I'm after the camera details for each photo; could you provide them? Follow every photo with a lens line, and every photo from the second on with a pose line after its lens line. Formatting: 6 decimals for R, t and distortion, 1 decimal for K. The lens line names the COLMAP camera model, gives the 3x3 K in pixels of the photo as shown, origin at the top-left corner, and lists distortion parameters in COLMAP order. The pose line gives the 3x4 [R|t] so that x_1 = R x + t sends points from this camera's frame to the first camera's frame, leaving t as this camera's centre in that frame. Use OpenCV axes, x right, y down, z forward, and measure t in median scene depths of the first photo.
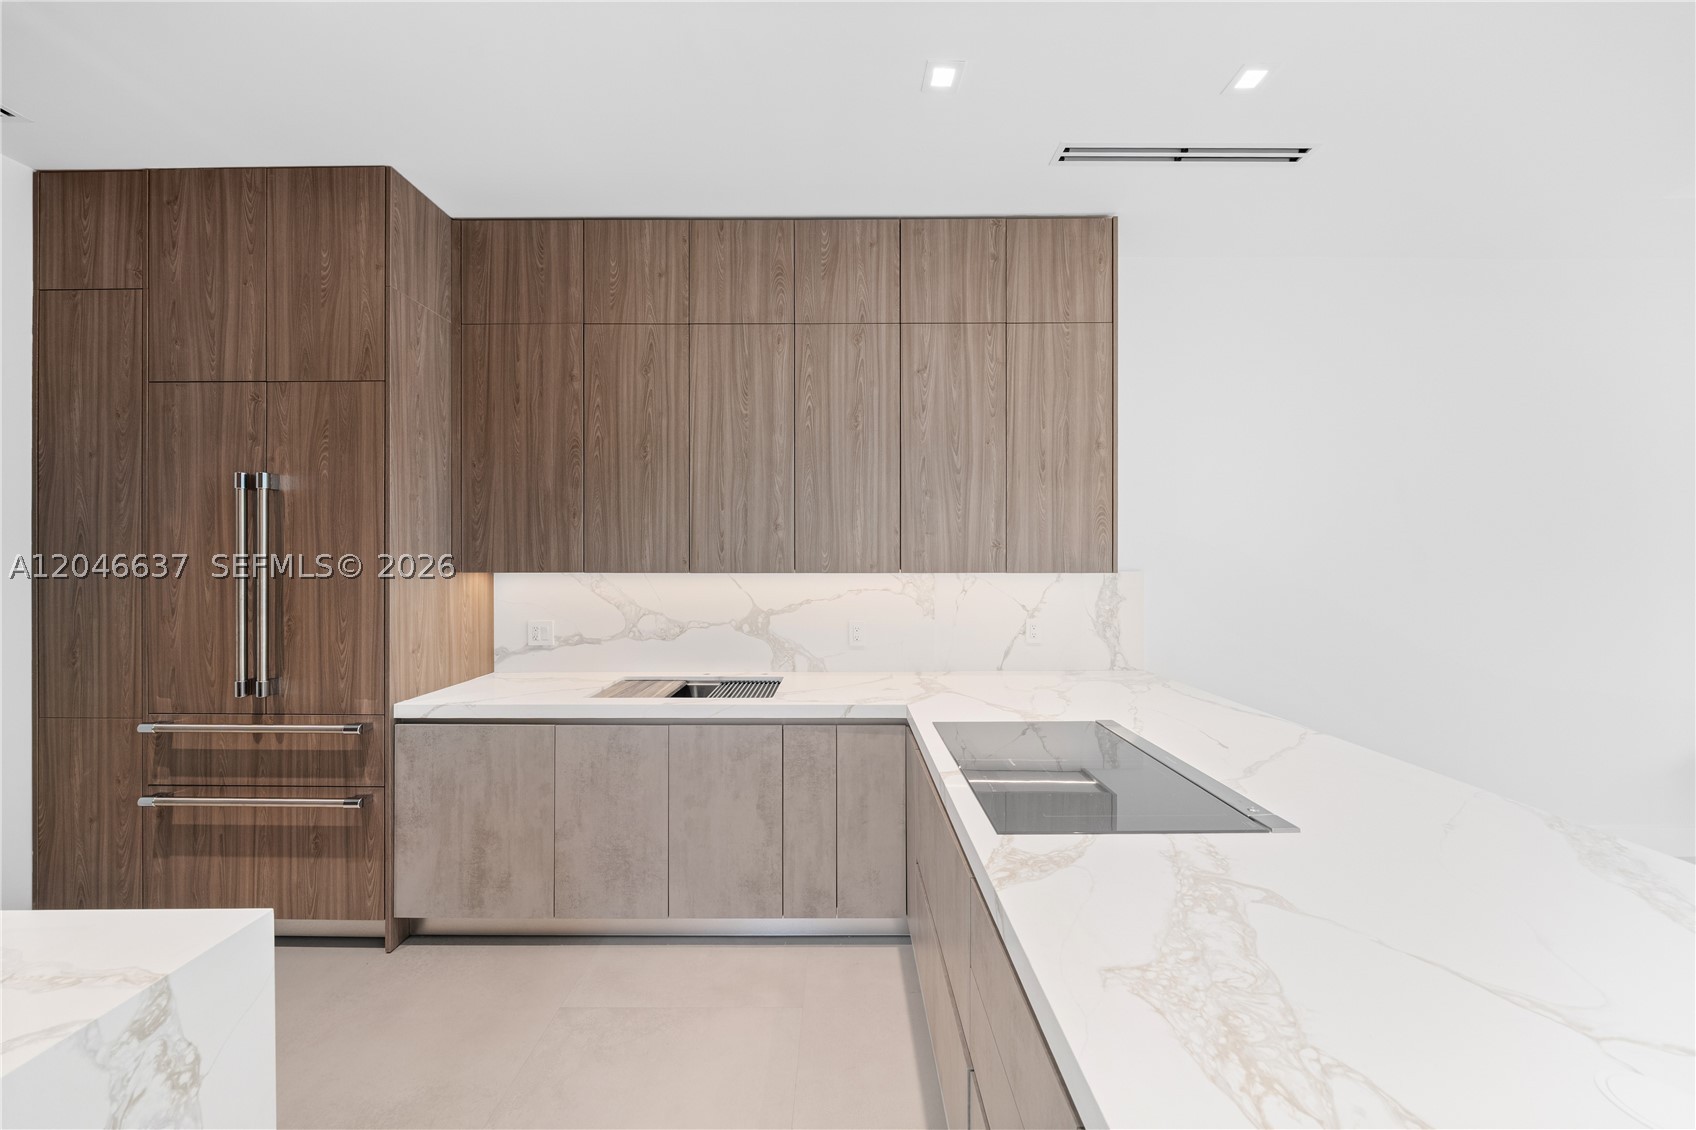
lens RADIAL K [[580.3, 0, 844.7], [0, 580.3, 562.8], [0, 0, 1]] dist [-0.001660, -0.000294]
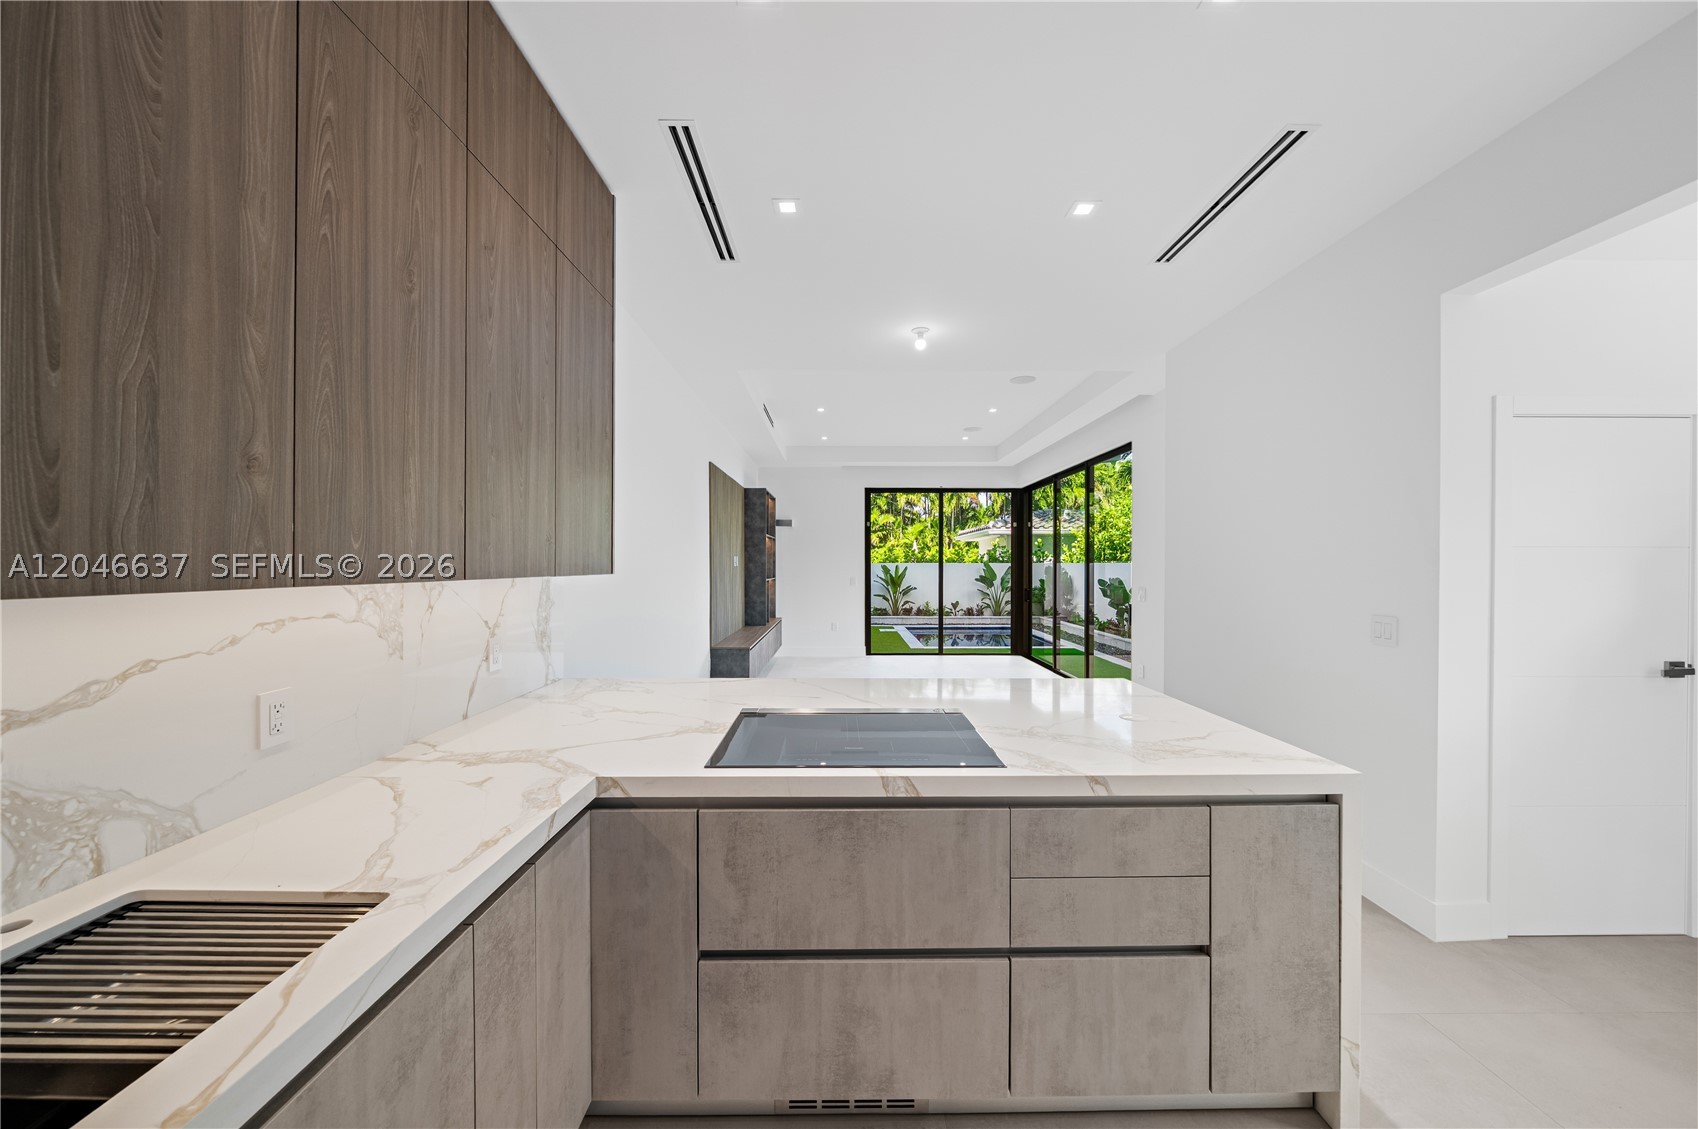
lens RADIAL K [[588.9, 0, 842.3], [0, 588.9, 565.8], [0, 0, 1]] dist [-0.001230, -0.000134]
pose [[-0.000005, -0.001699, 0.999999, -0.491506], [-0.000522, 0.999998, 0.001699, 0.002301], [-1.000000, -0.000522, -0.000006, 0.625709]]
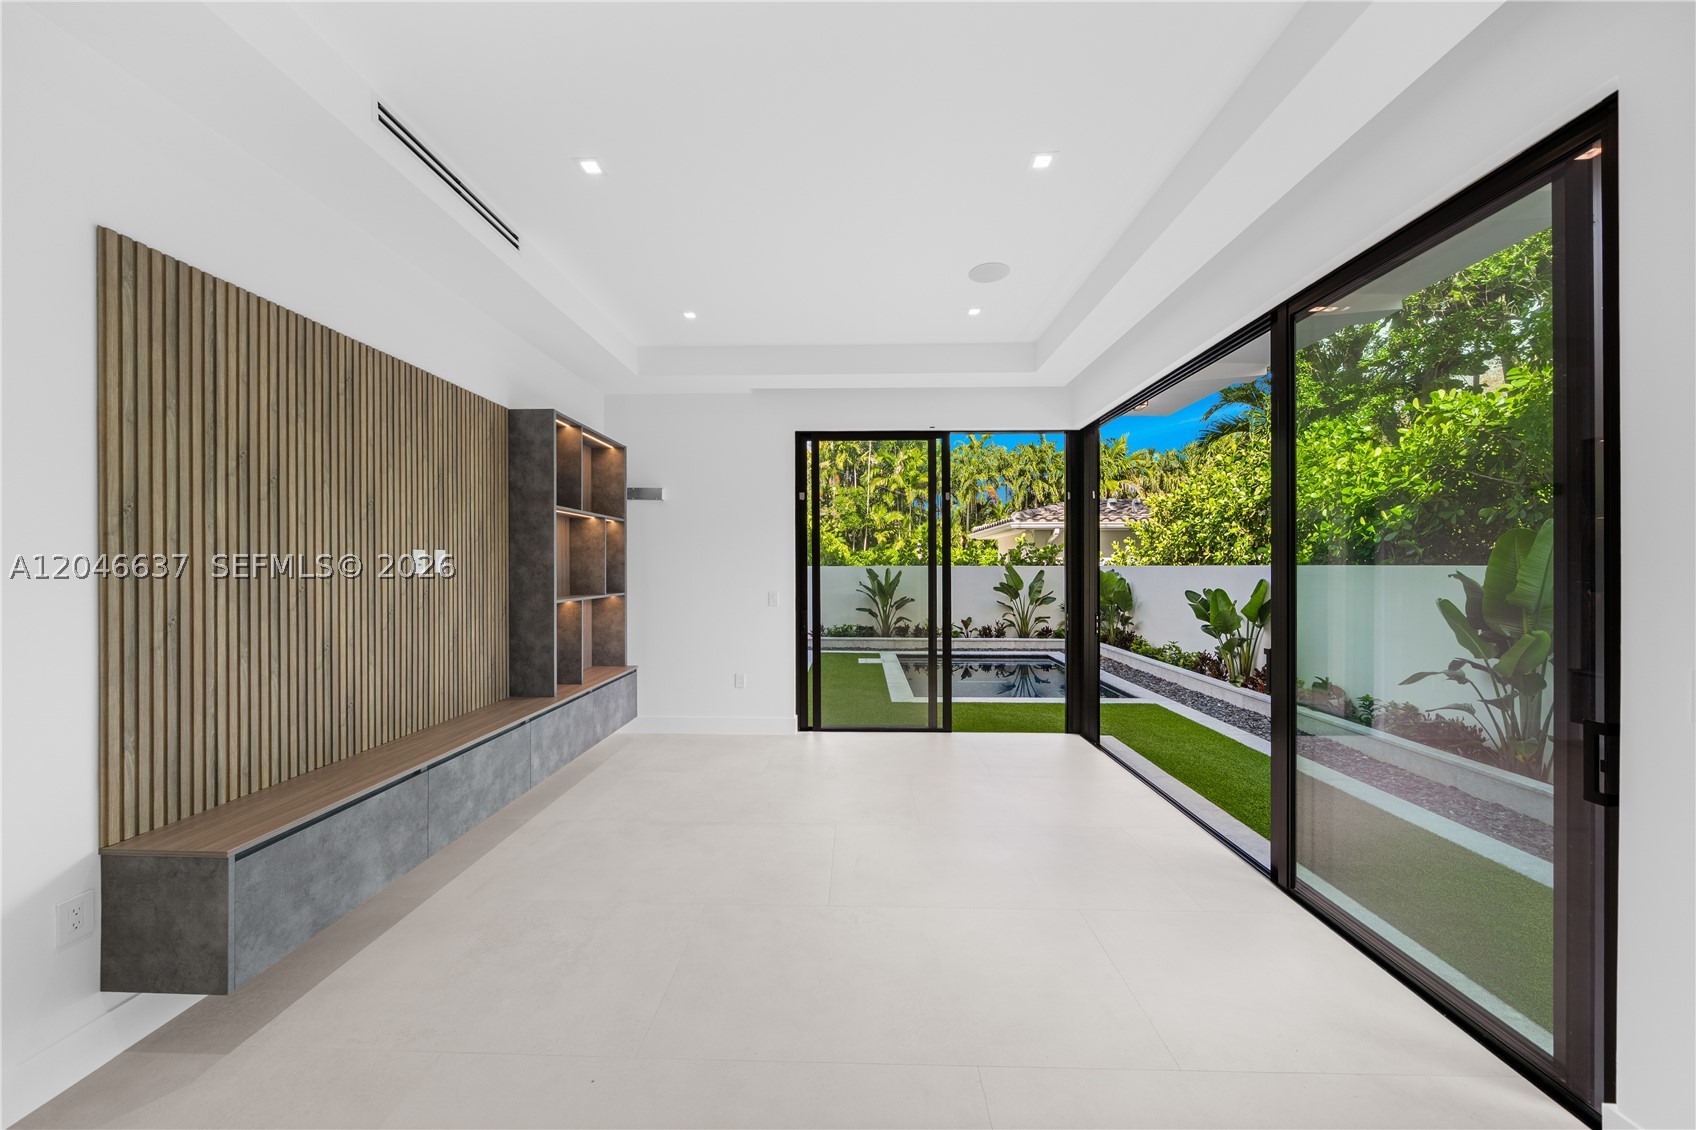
lens RADIAL K [[588.2, 0, 841.3], [0, 588.2, 566.3], [0, 0, 1]] dist [-0.001230, -0.000134]
pose [[0.030848, 0.002026, 0.999522, 1.179198], [-0.001389, 0.999997, -0.001984, -0.003844], [-0.999523, -0.001327, 0.030850, 0.254181]]
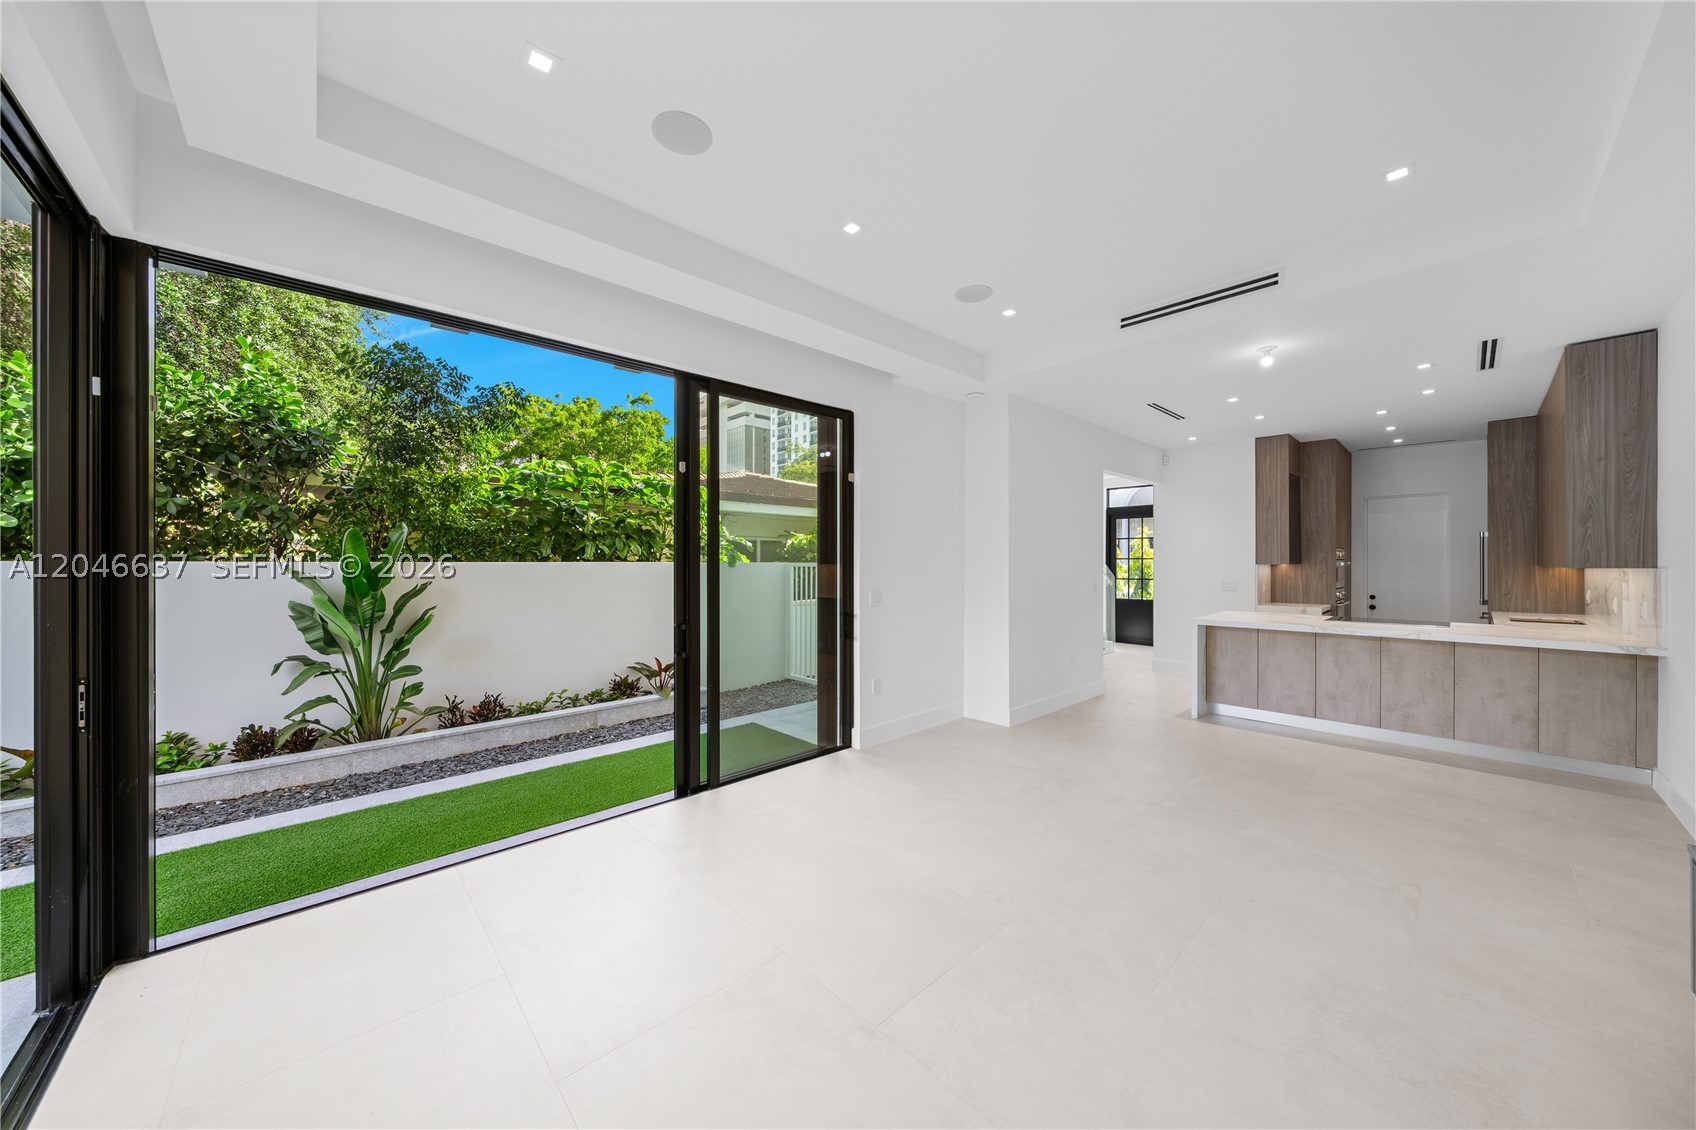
lens RADIAL K [[580.3, 0, 844.7], [0, 580.3, 562.8], [0, 0, 1]] dist [-0.001660, -0.000294]
pose [[-0.740237, 0.006616, -0.672313, 3.034981], [0.007432, 0.999971, 0.001658, -0.002005], [0.672305, -0.003769, -0.740265, 0.835472]]
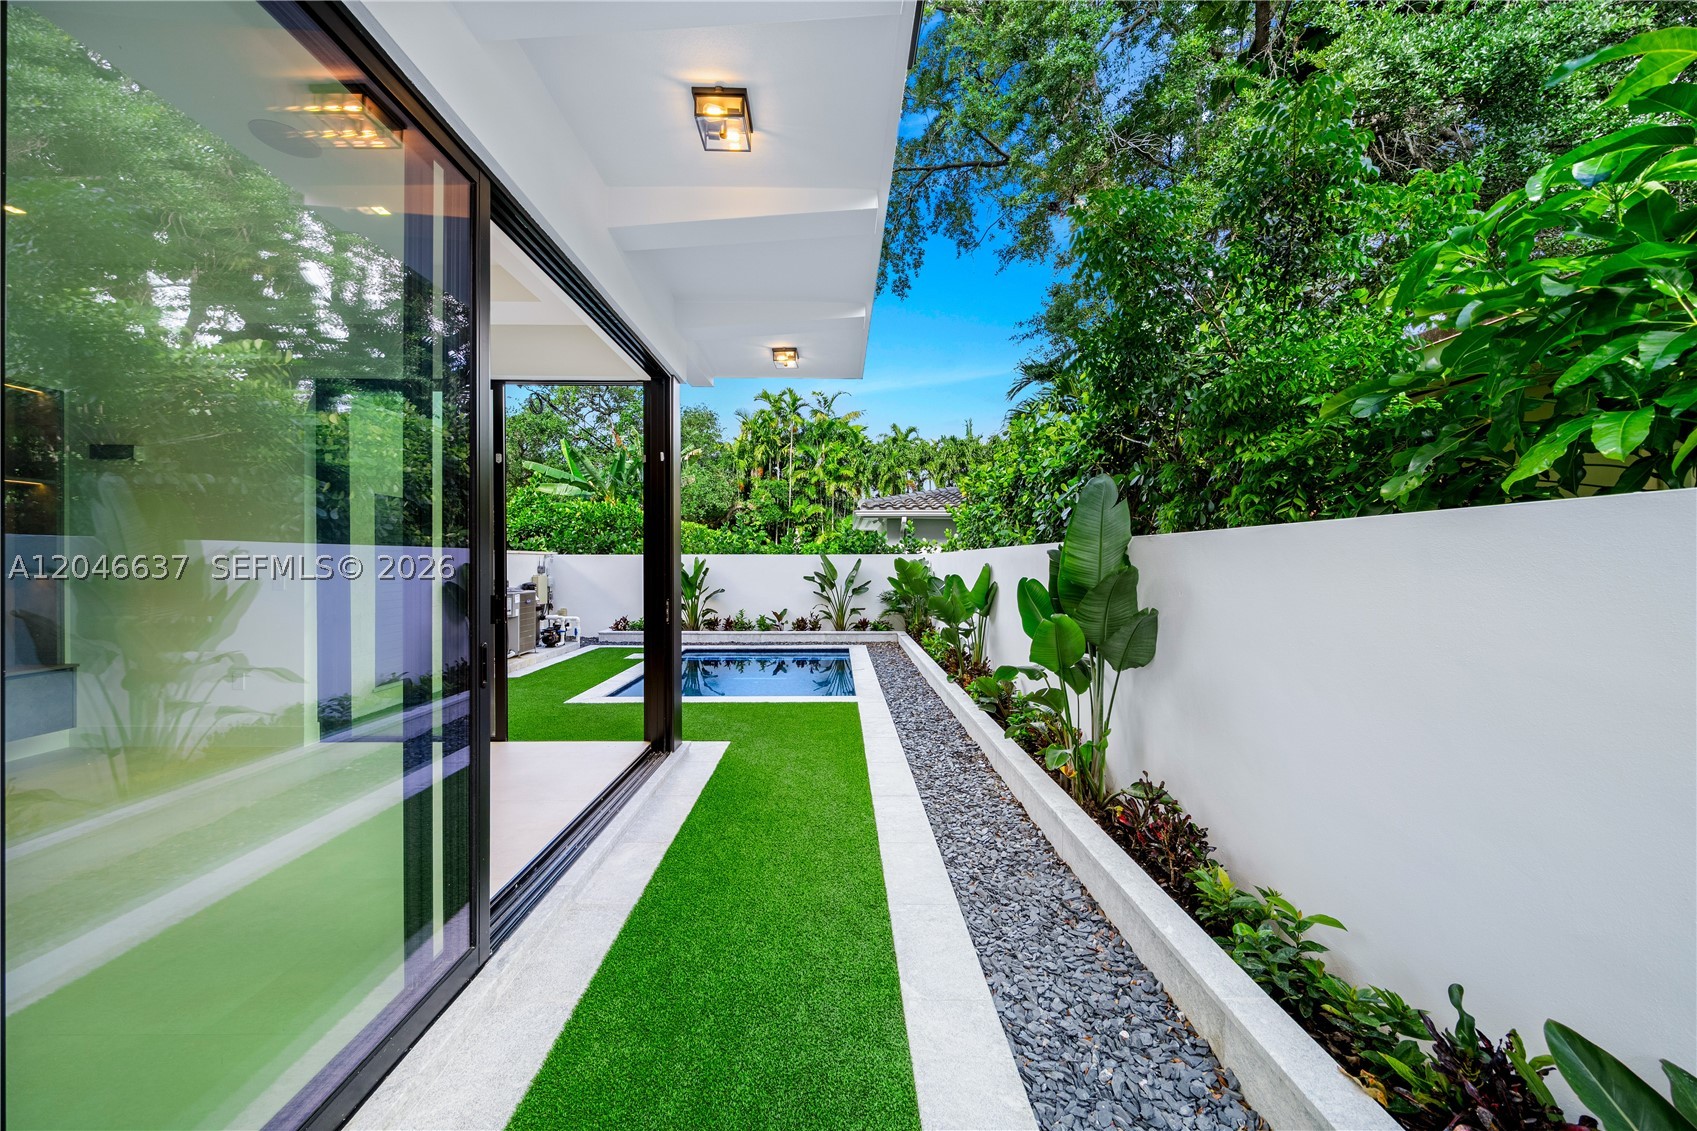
lens RADIAL K [[580.7, 0, 845.2], [0, 580.7, 563.3], [0, 0, 1]] dist [-0.001660, -0.000294]
pose [[-0.016119, 0.000559, 0.999870, 1.545092], [-0.002931, 0.999996, -0.000606, 0.051807], [-0.999866, -0.002941, -0.016117, -1.052893]]
